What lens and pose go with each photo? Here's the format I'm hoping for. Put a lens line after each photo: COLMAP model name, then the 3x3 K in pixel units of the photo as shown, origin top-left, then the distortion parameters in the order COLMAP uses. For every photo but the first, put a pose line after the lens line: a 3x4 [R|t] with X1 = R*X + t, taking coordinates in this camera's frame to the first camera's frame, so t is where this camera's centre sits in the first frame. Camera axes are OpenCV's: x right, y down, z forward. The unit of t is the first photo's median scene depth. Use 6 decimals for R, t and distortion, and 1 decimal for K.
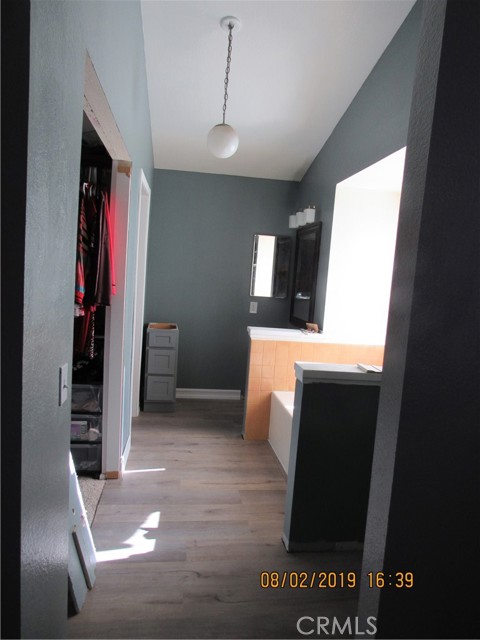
lens RADIAL K [[456.4, 0, 242.1], [0, 456.4, 323.0], [0, 0, 1]] dist [-0.013808, 0.006914]
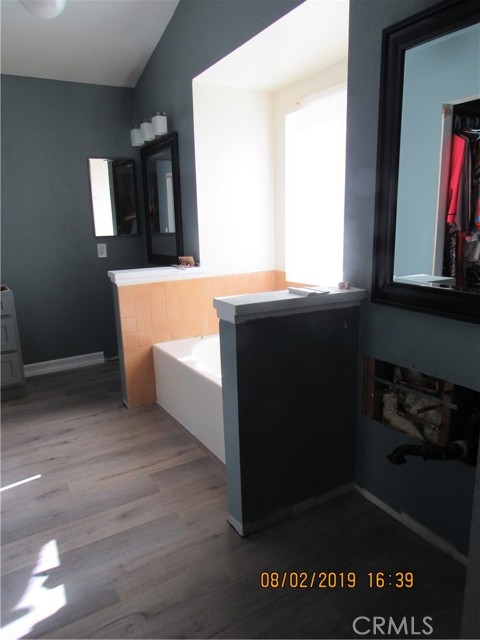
lens RADIAL K [[456.4, 0, 235.6], [0, 456.4, 318.5], [0, 0, 1]] dist [-0.013808, 0.006914]
pose [[0.923017, -0.177187, 0.341531, -0.077869], [0.139471, 0.981362, 0.132198, 0.016783], [-0.358590, -0.074387, 0.930527, 0.203608]]
